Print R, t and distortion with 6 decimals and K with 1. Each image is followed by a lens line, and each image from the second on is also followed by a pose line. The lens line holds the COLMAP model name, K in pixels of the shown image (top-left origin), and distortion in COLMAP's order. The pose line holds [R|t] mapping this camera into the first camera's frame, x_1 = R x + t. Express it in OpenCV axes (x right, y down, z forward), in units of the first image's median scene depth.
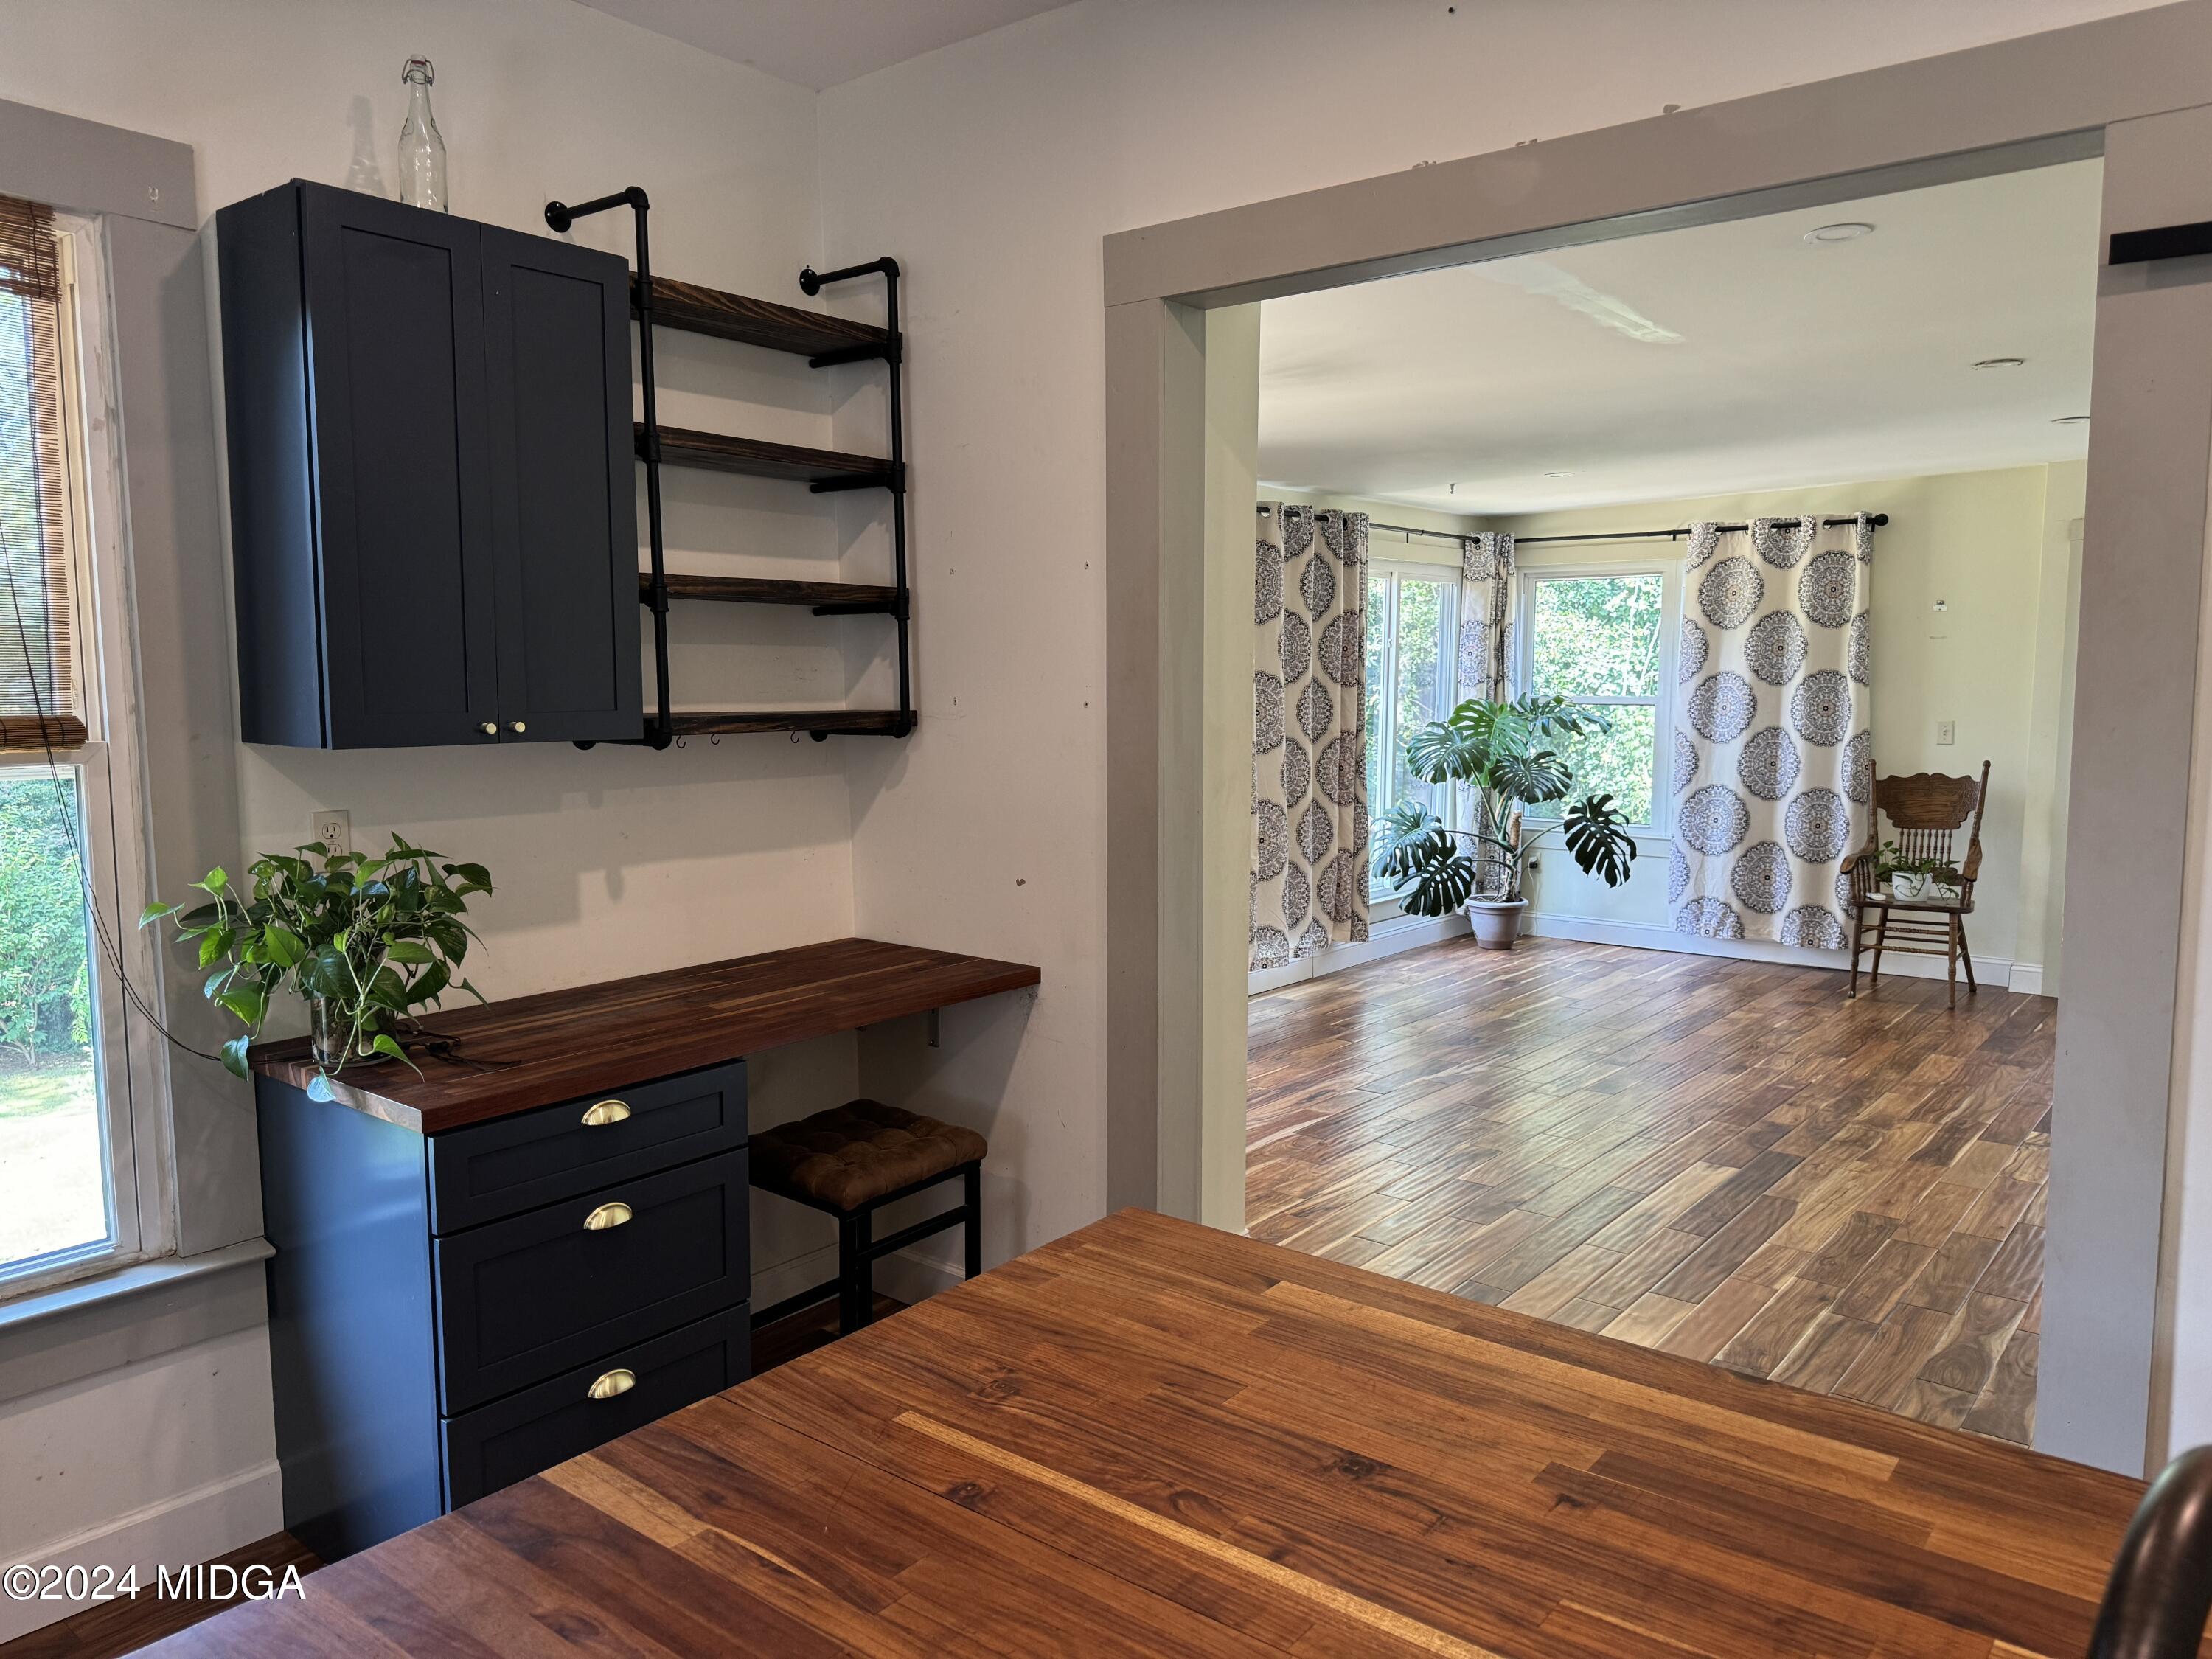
lens RADIAL K [[1581.4, 0, 1117.4], [0, 1581.4, 824.1], [0, 0, 1]] dist [0.070707, -0.087999]
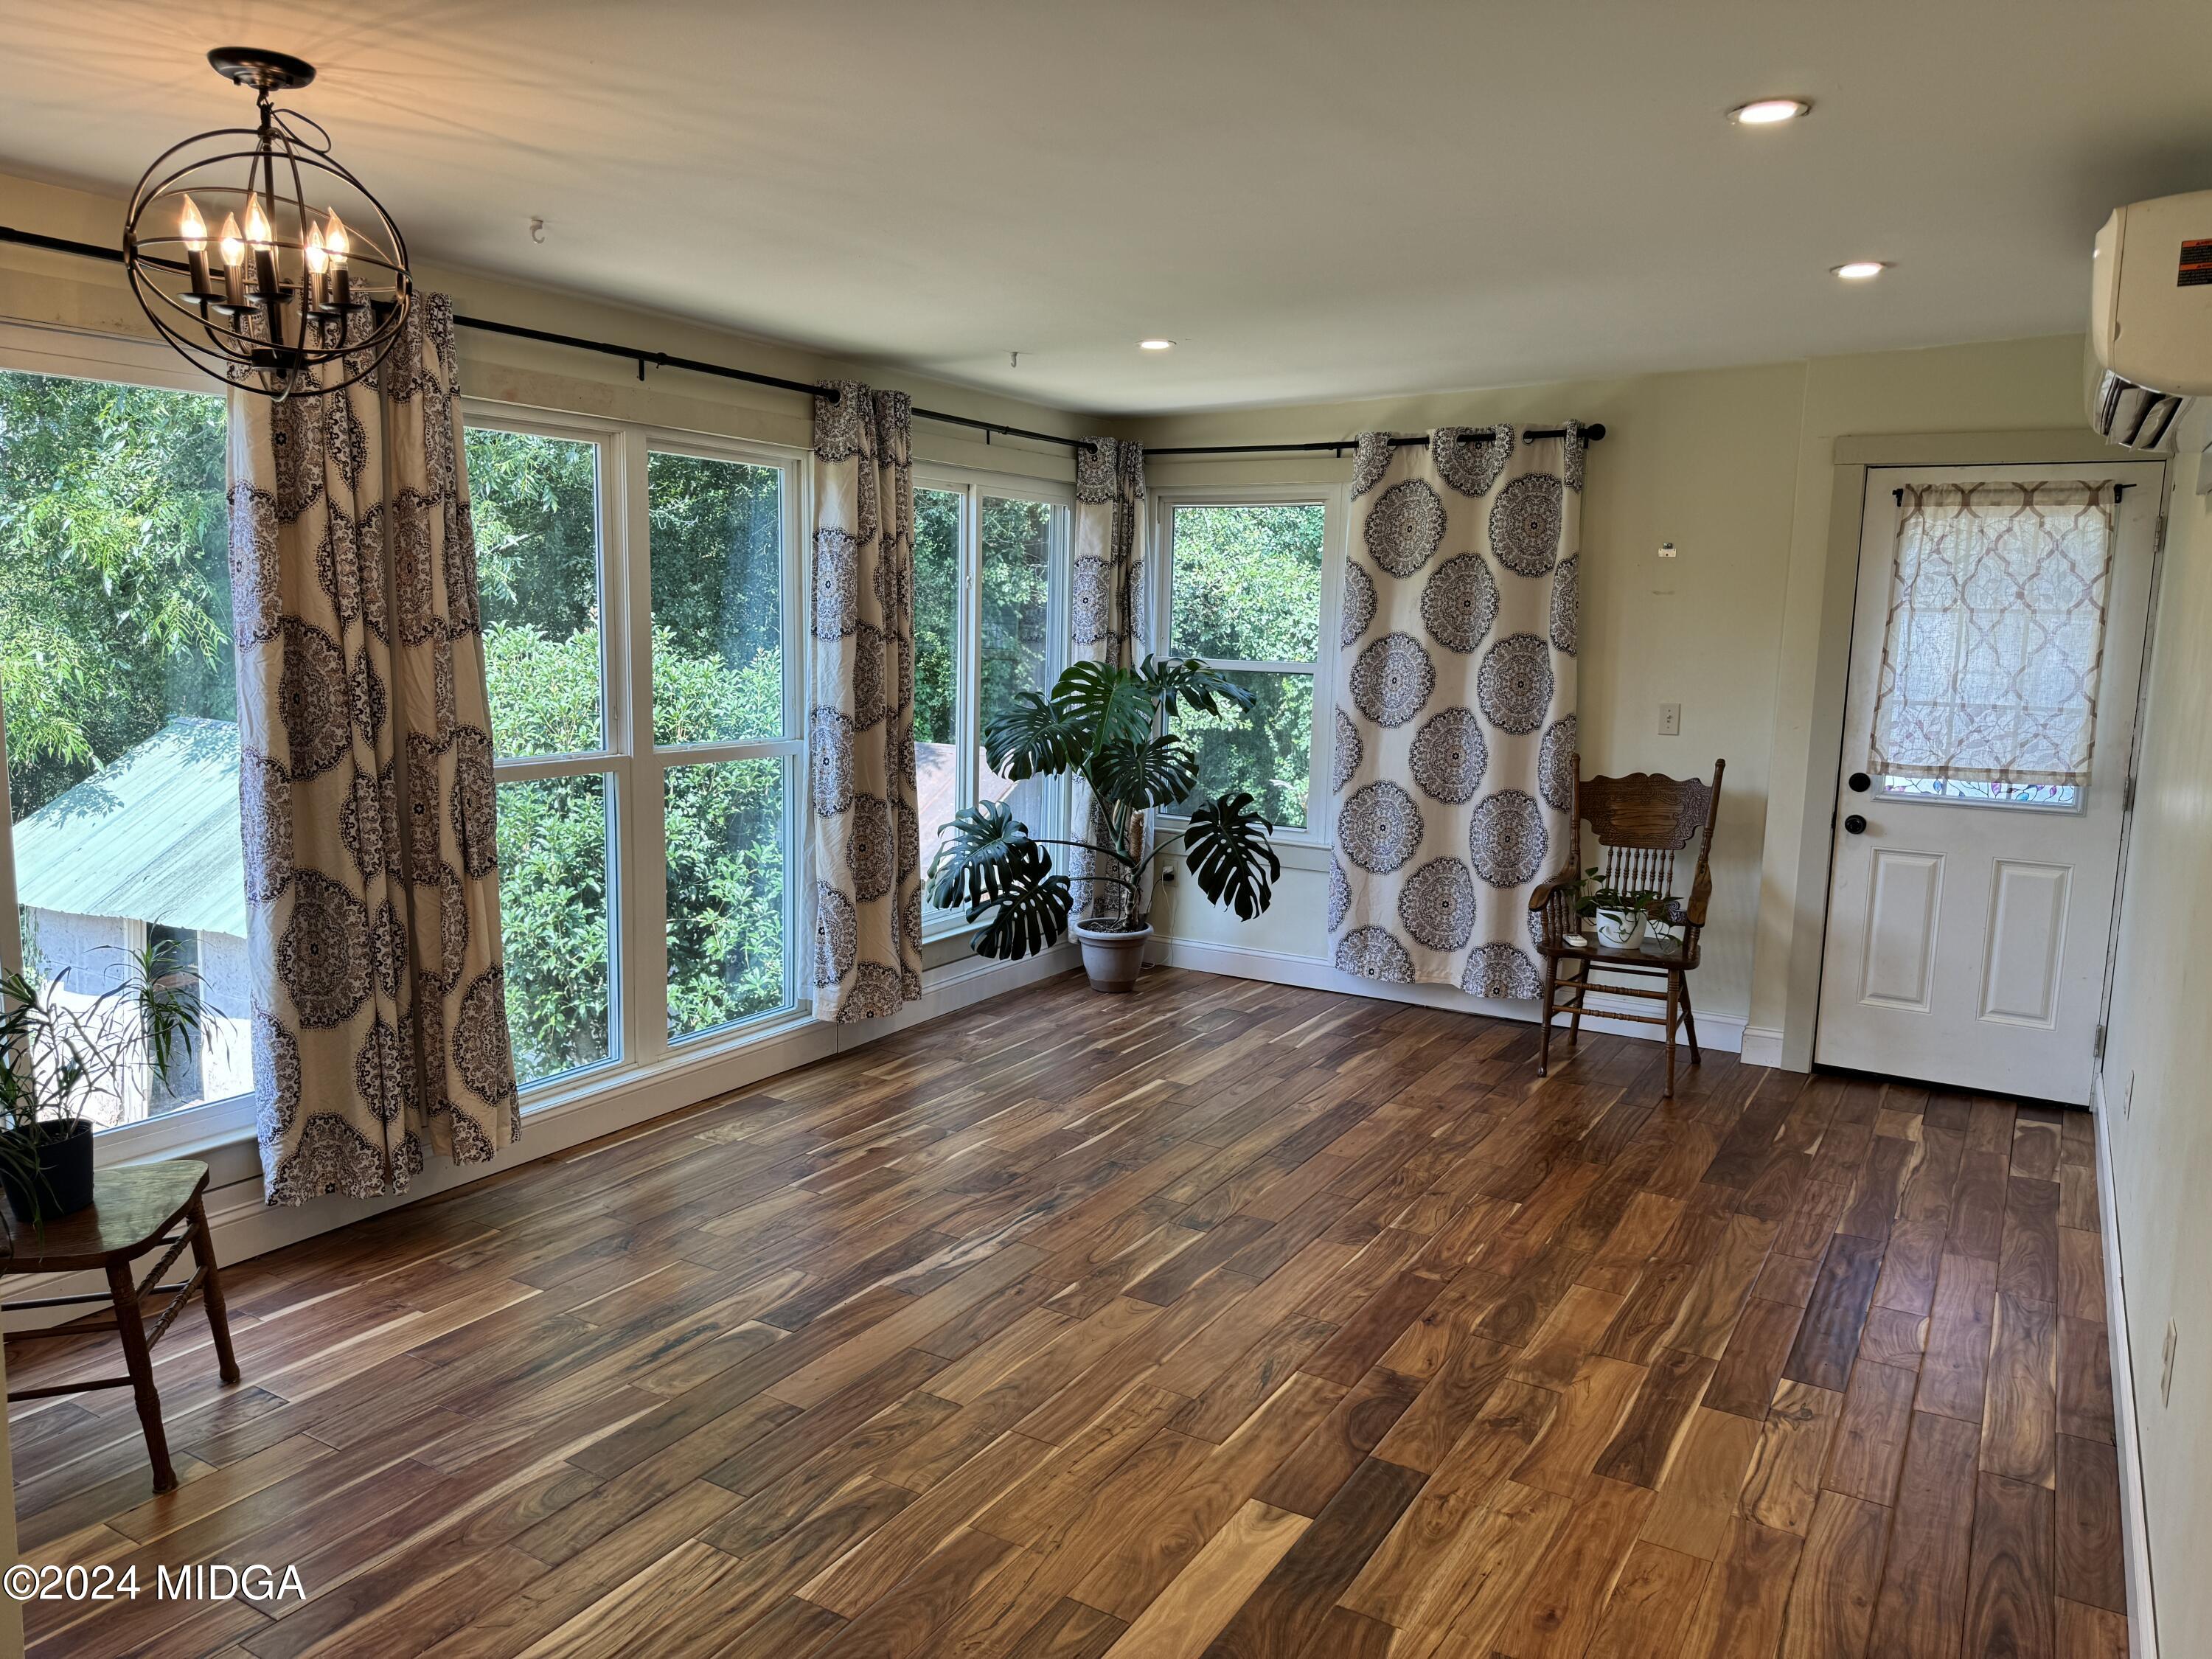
lens RADIAL K [[1581.4, 0, 1092.8], [0, 1581.4, 844.0], [0, 0, 1]] dist [0.070707, -0.087999]
pose [[0.991499, 0.000004, 0.130112, 0.190792], [-0.006602, 0.998713, 0.050280, -0.044271], [-0.129945, -0.050712, 0.990224, 0.367175]]
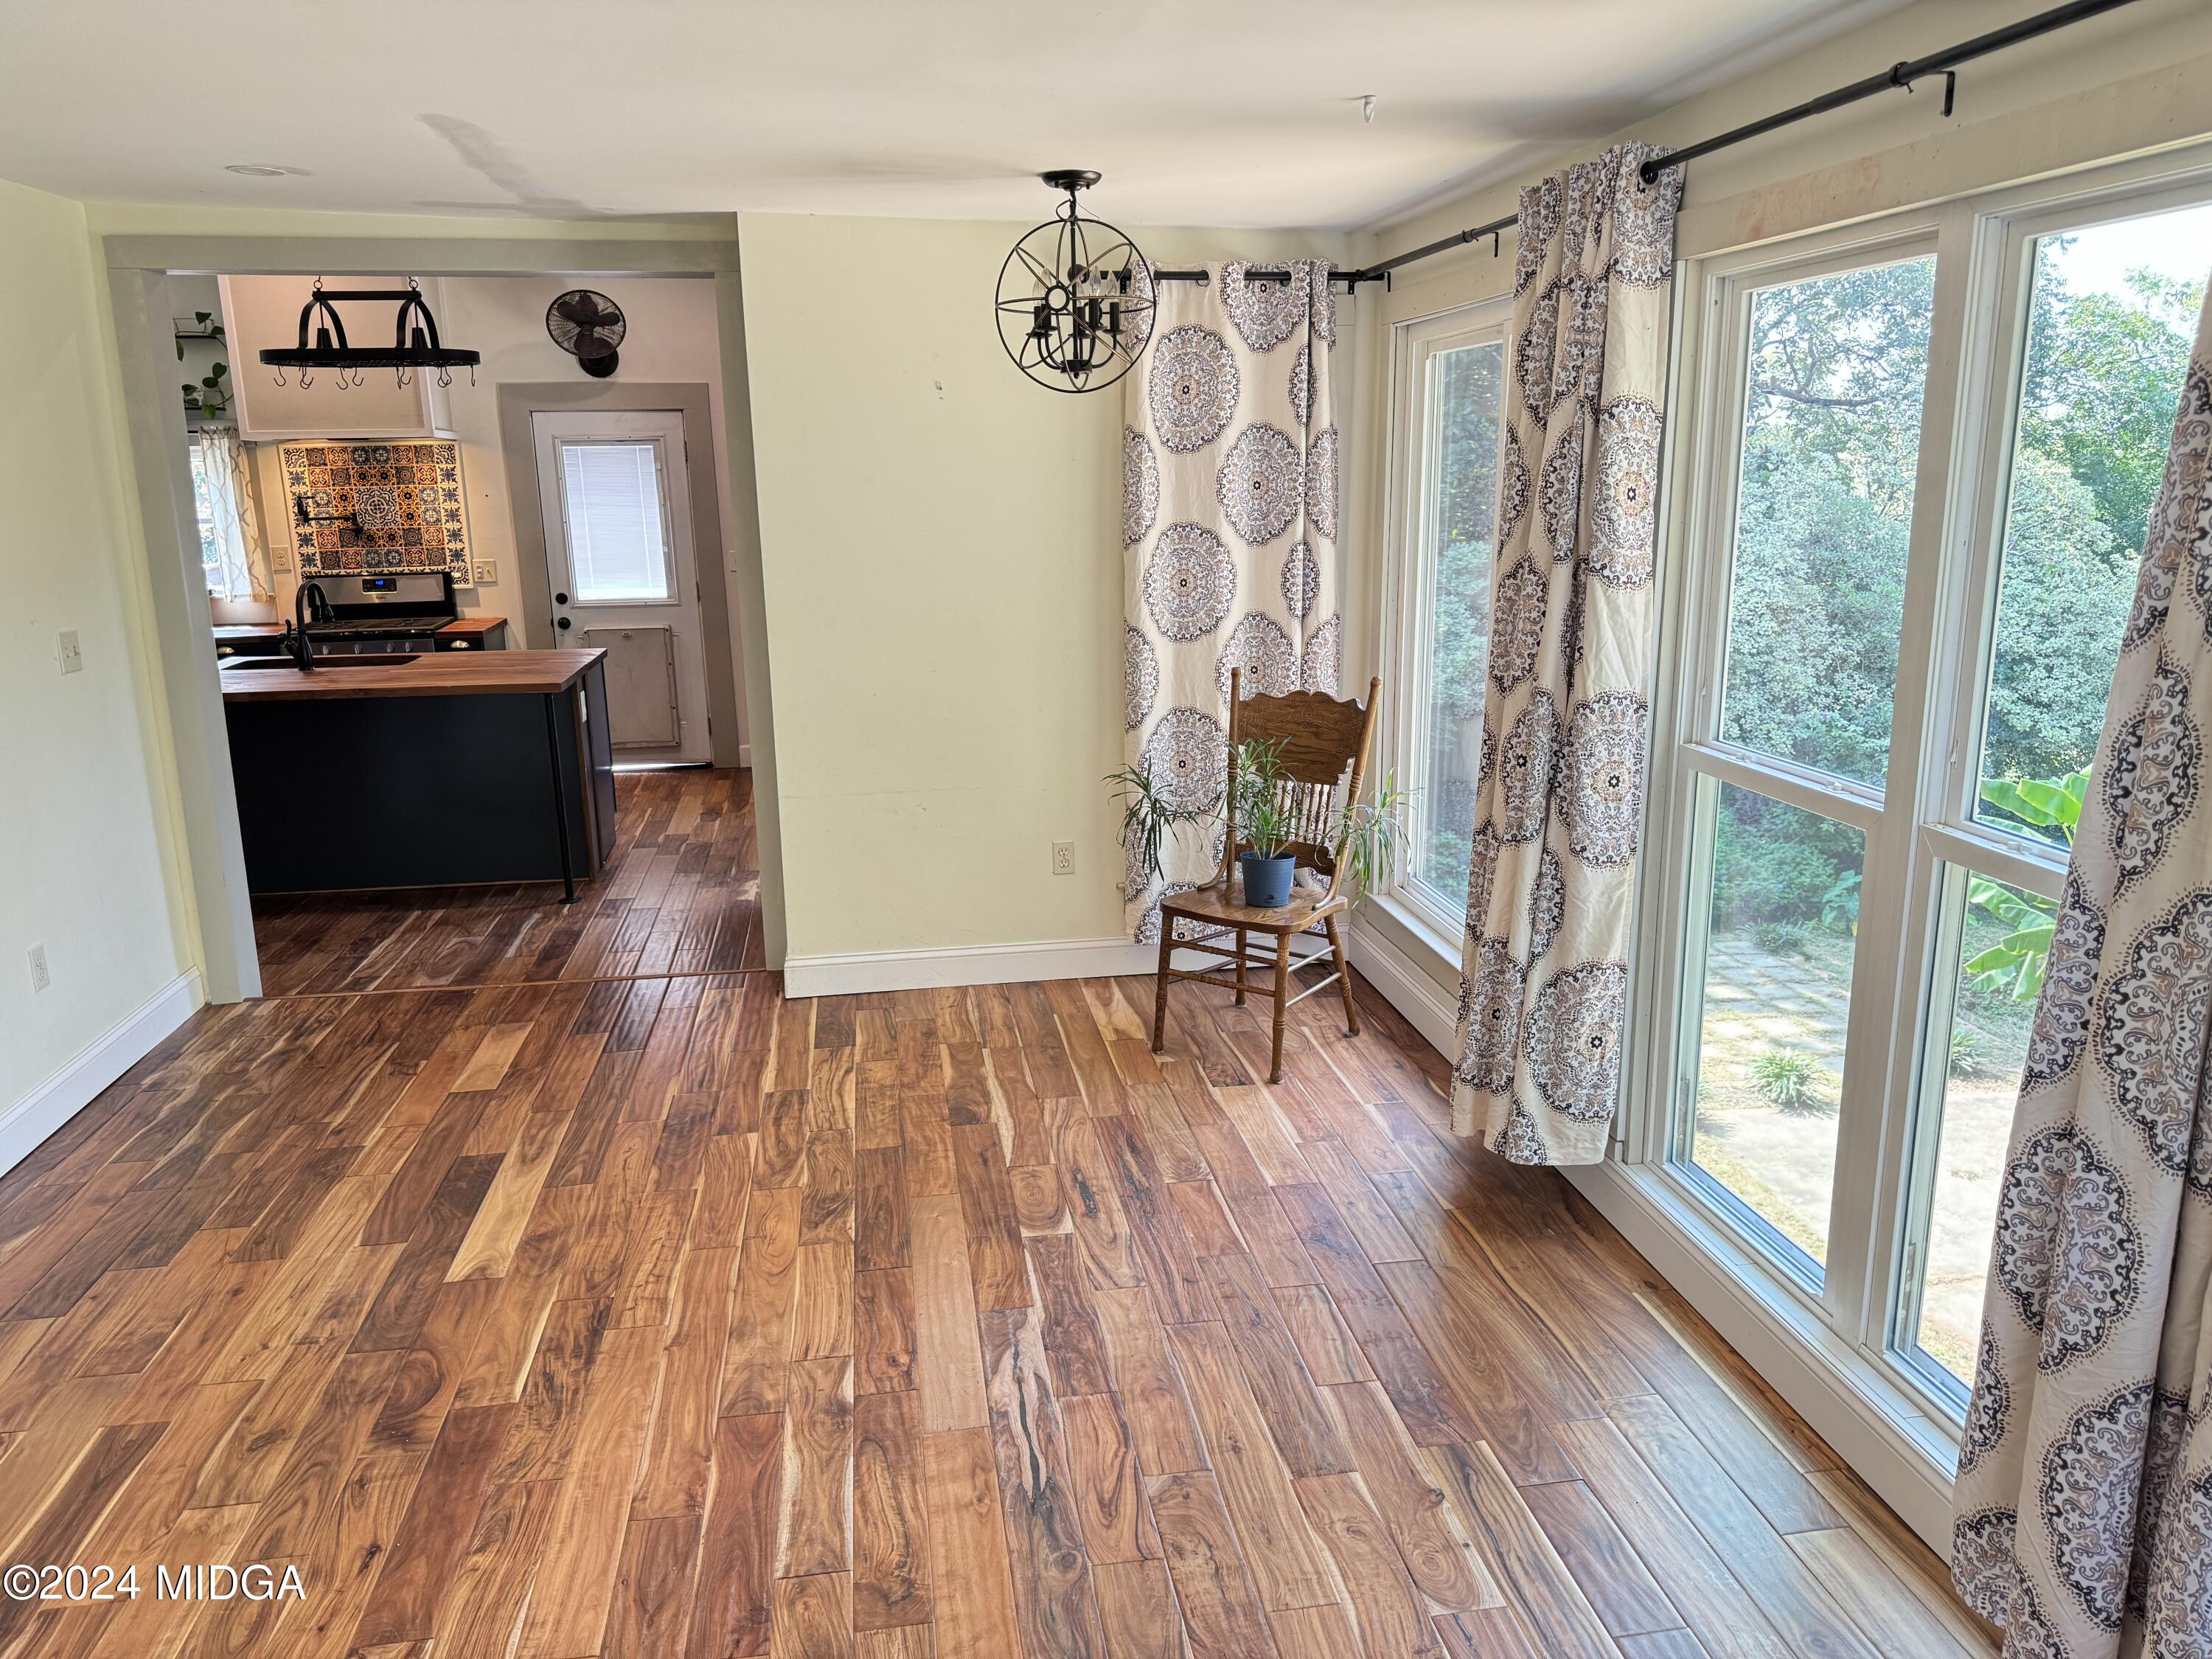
lens RADIAL K [[1581.4, 0, 1103.2], [0, 1581.4, 825.0], [0, 0, 1]] dist [0.070707, -0.087999]
pose [[-0.680870, 0.168772, -0.712693, 0.532554], [-0.062723, 0.956076, 0.286330, -0.156641], [0.729713, 0.239655, -0.640378, 1.303037]]
